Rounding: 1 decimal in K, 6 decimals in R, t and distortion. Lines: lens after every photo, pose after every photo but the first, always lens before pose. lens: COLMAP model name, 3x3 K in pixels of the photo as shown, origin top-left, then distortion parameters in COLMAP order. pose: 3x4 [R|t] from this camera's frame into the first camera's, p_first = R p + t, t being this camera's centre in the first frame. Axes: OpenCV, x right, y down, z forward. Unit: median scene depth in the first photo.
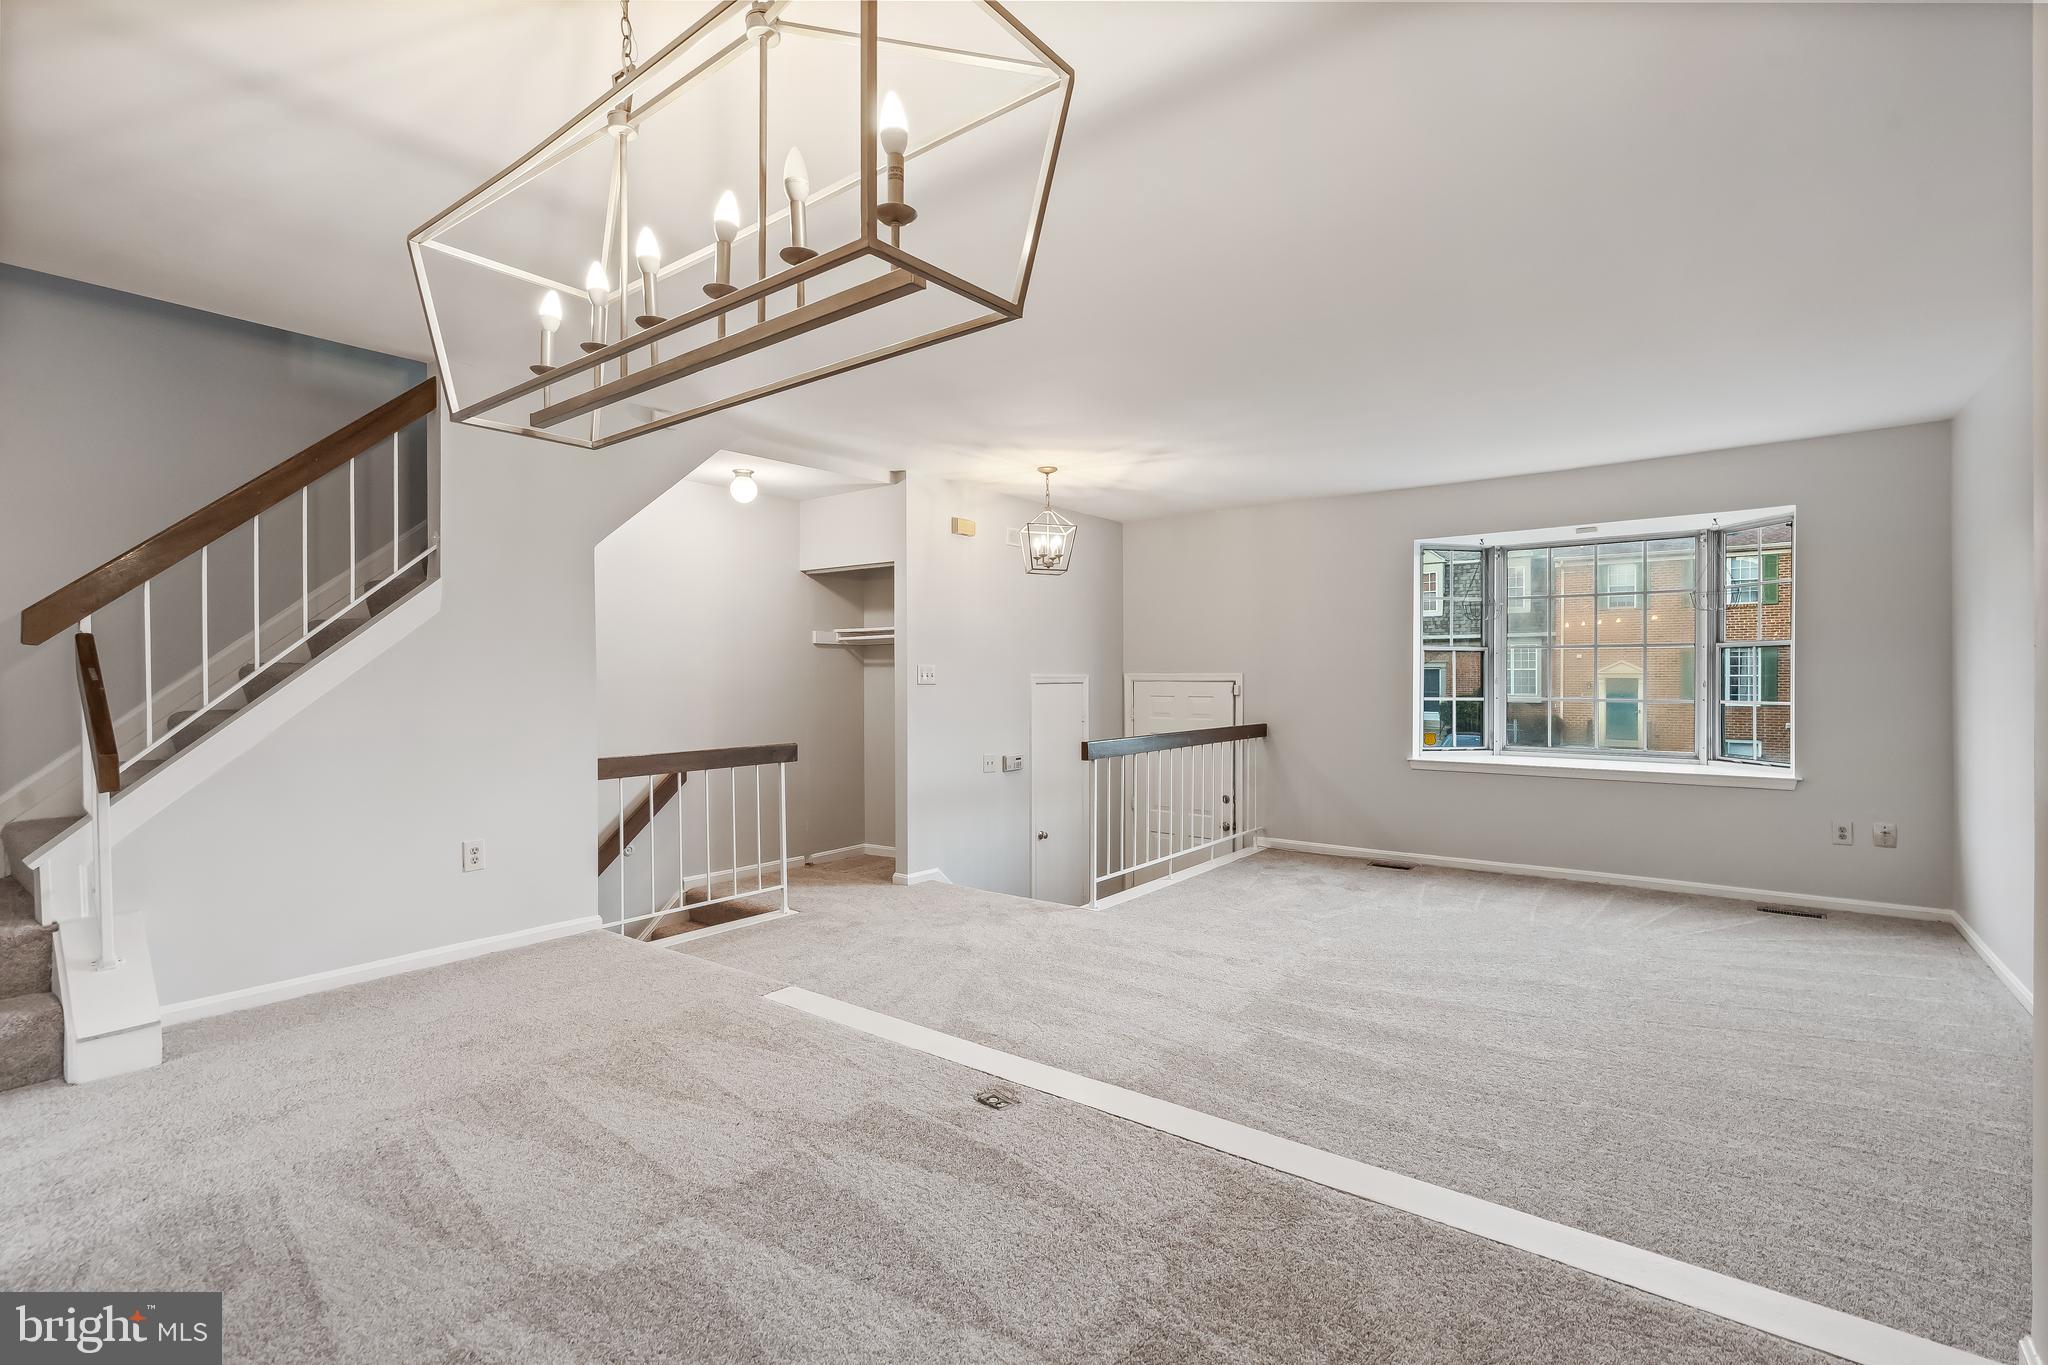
lens RADIAL K [[920.9, 0, 1016.3], [0, 920.9, 677.0], [0, 0, 1]] dist [0.001489, 0.000515]
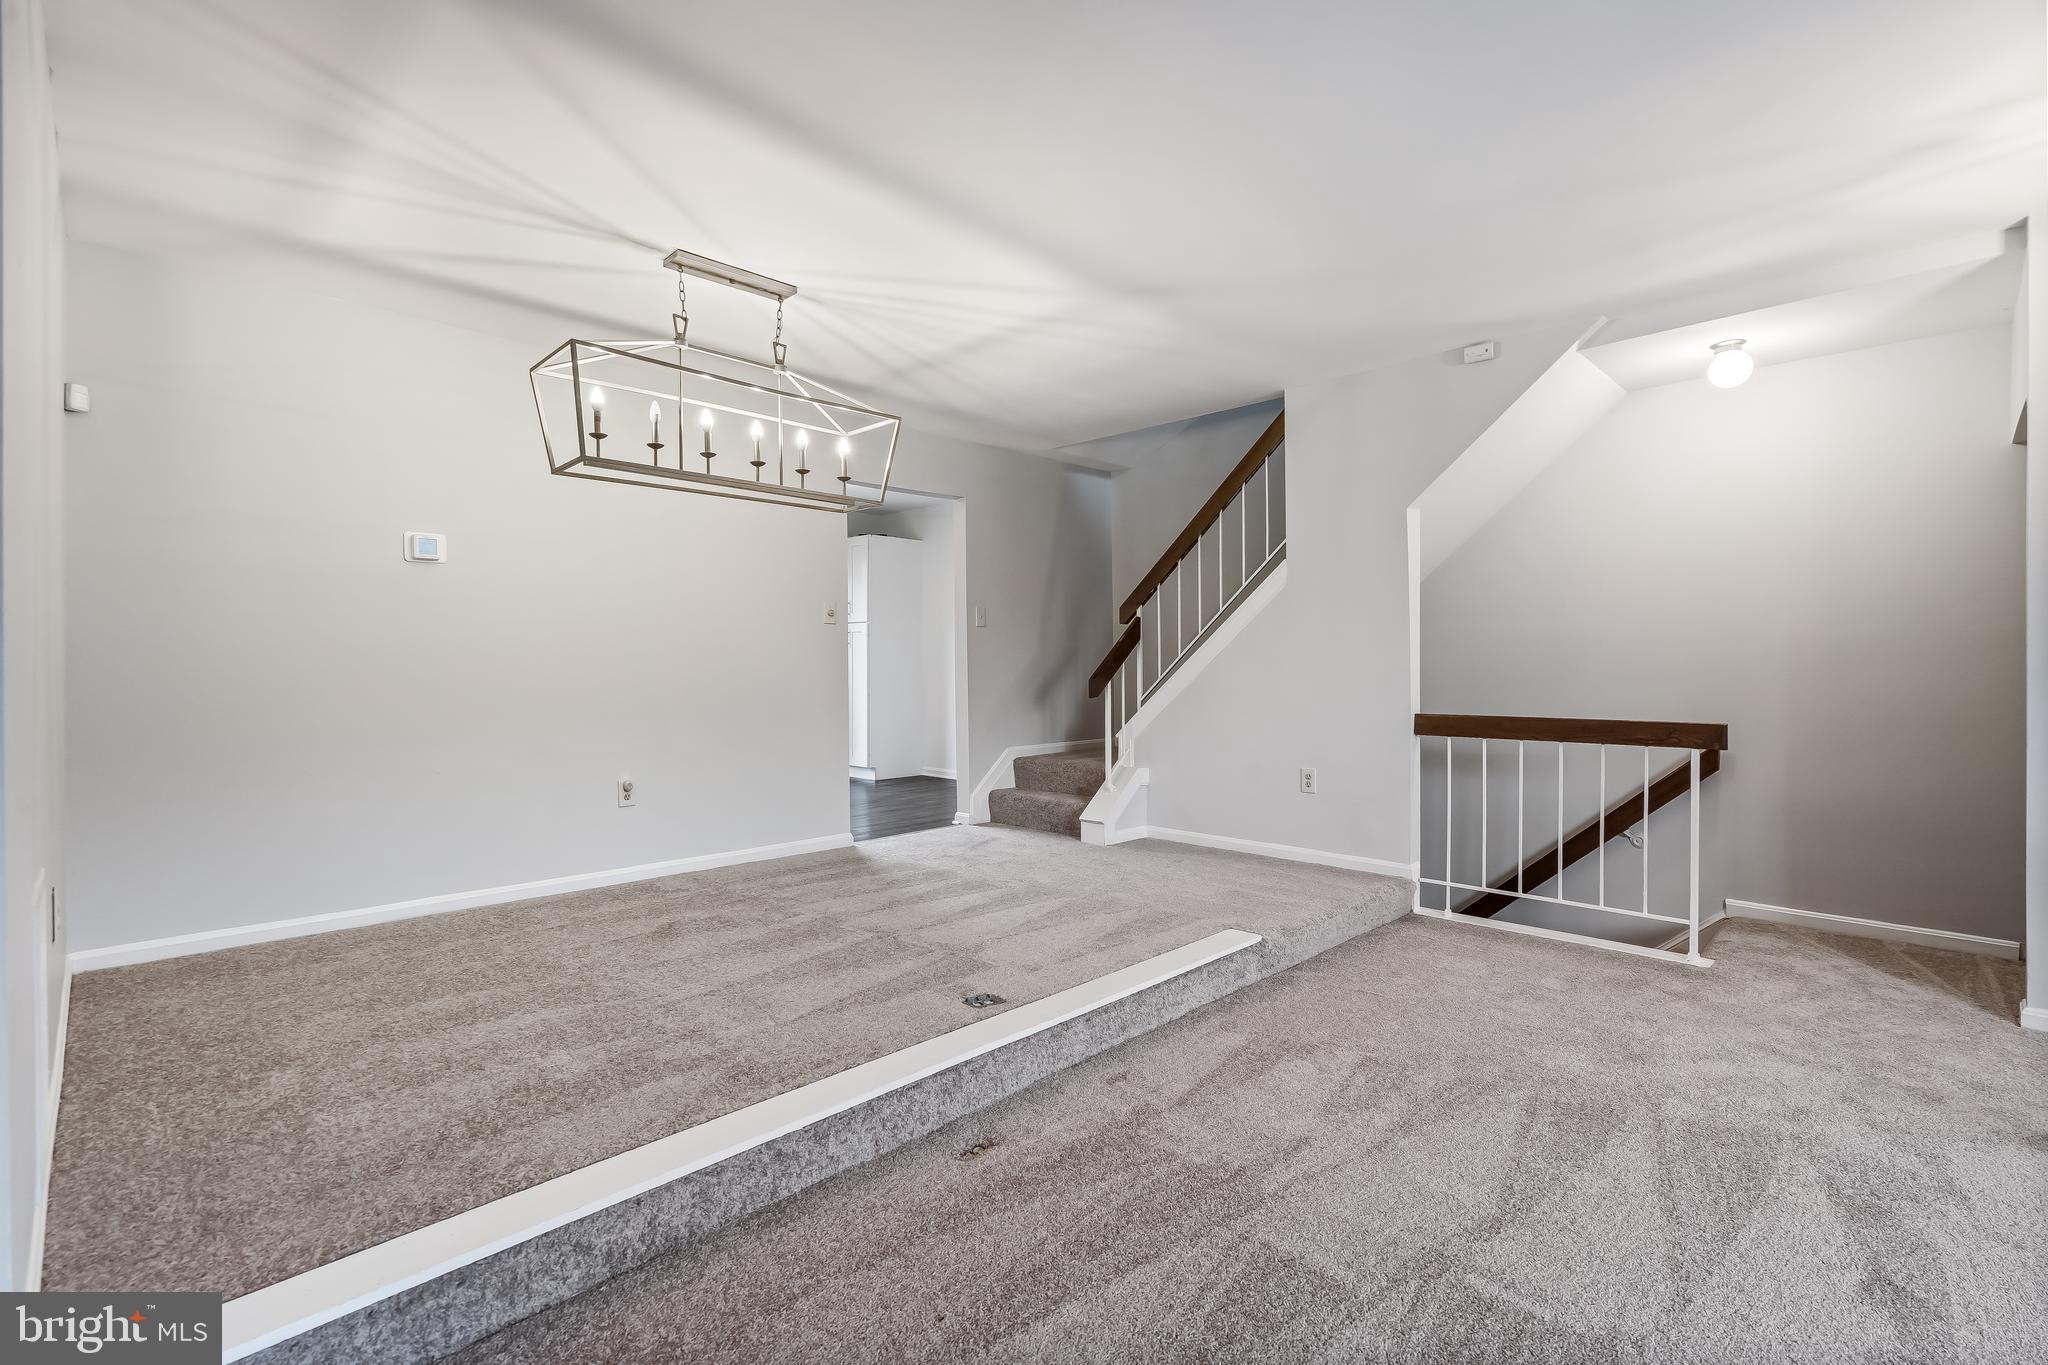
lens RADIAL K [[941.8, 0, 1021.4], [0, 941.8, 664.9], [0, 0, 1]] dist [-0.000351, -0.000108]
pose [[-0.128063, 0.002553, -0.991763, 0.714771], [-0.000257, 0.999997, 0.002608, 0.035662], [0.991766, 0.000588, -0.128062, 0.781889]]
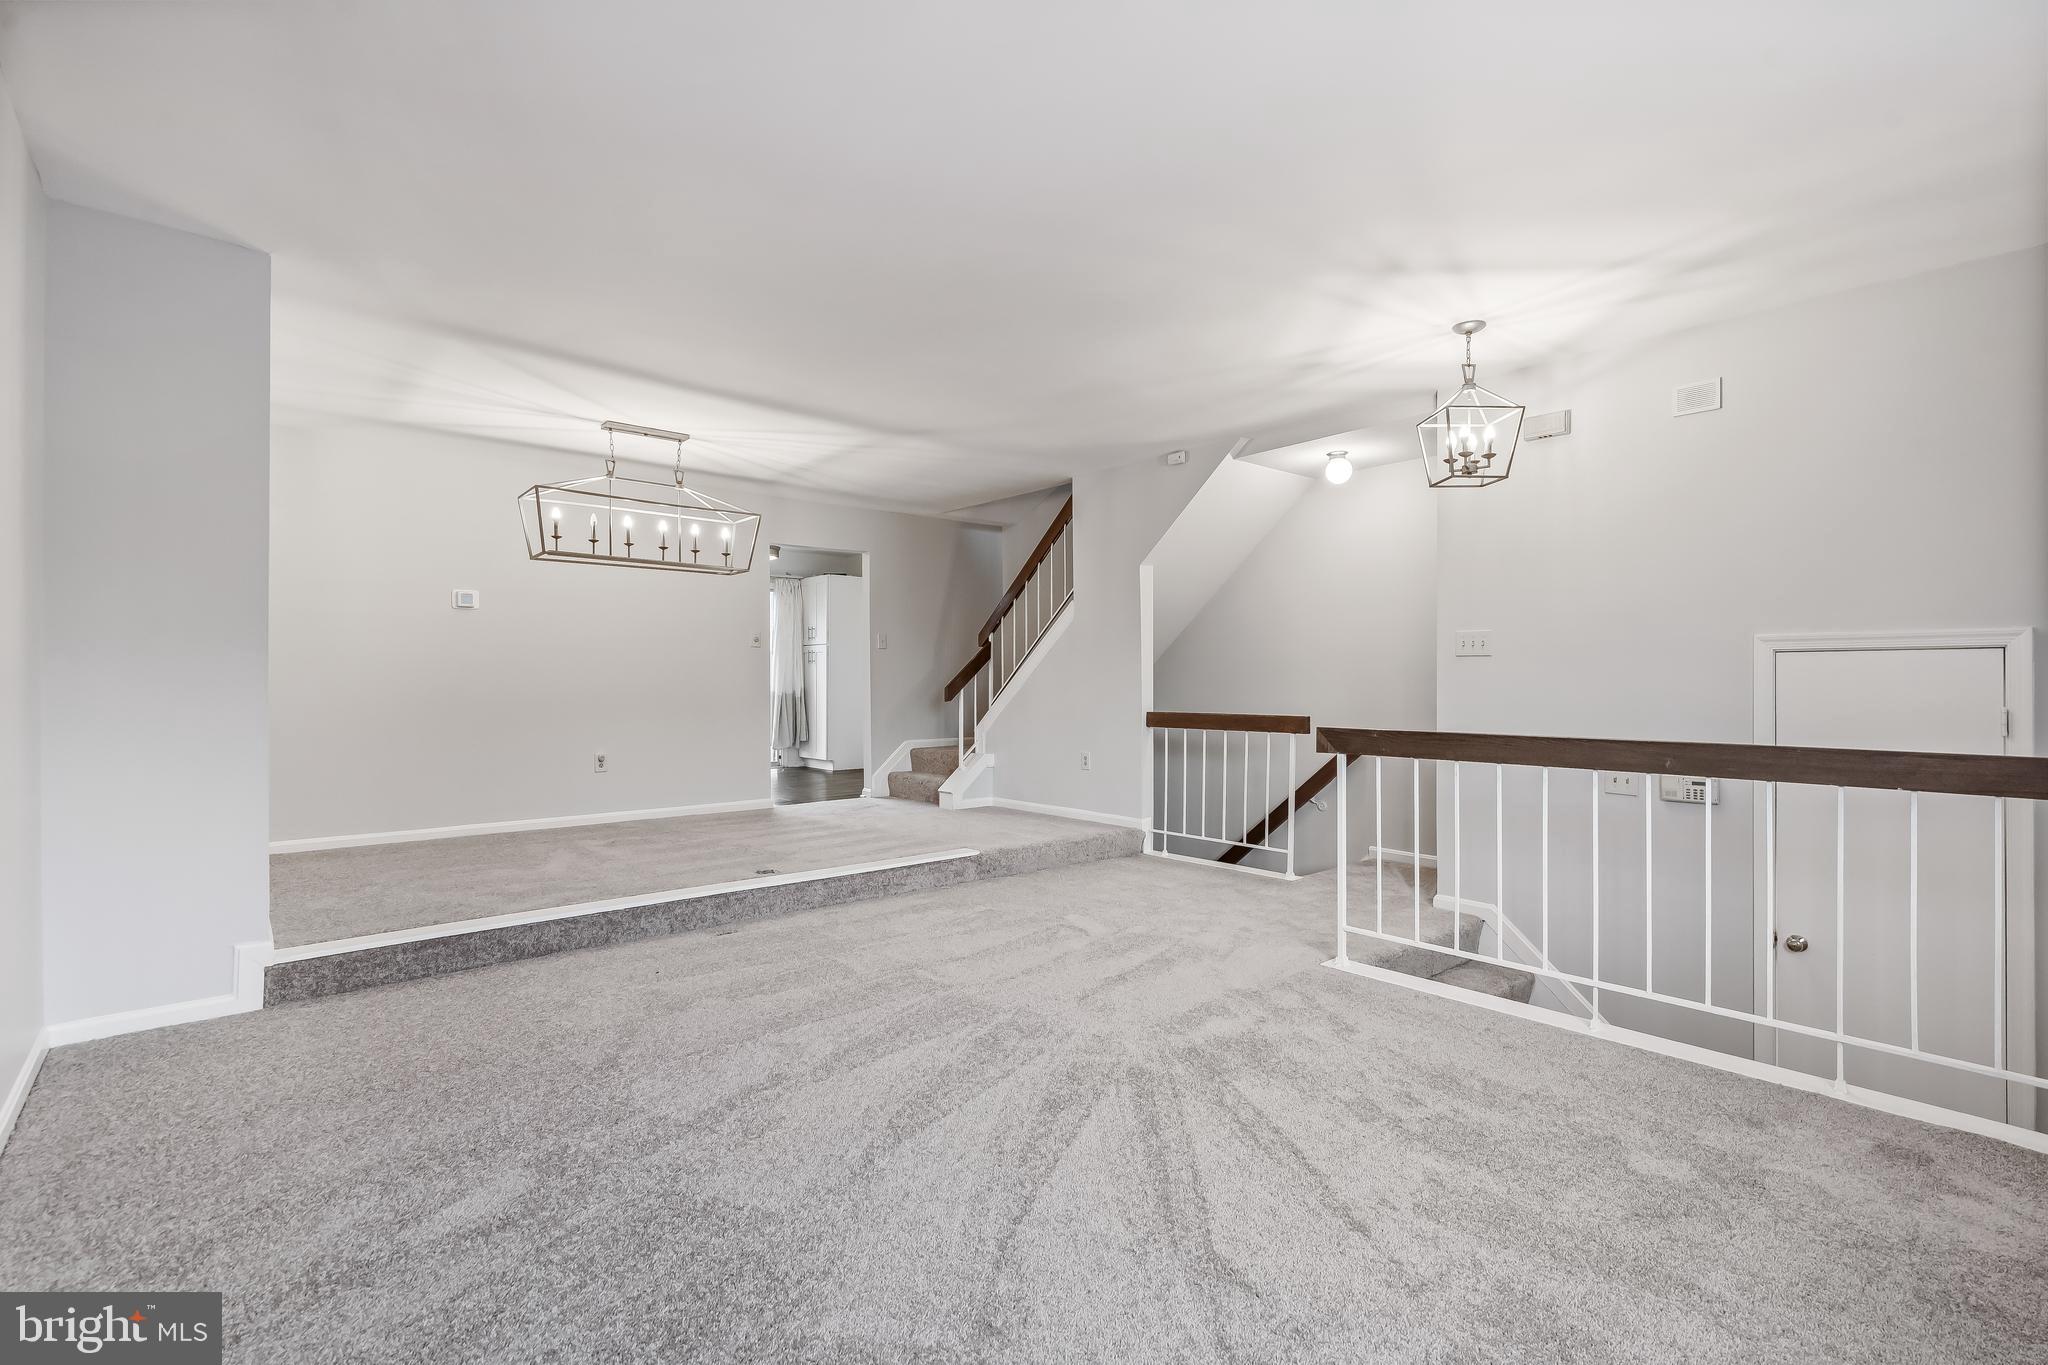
lens RADIAL K [[920.9, 0, 1016.3], [0, 920.9, 677.0], [0, 0, 1]] dist [0.001489, 0.000515]
pose [[-0.194381, -0.003196, -0.980921, 1.115173], [-0.002469, 0.999993, -0.002768, 0.043704], [0.980923, 0.001883, -0.194388, 1.209966]]
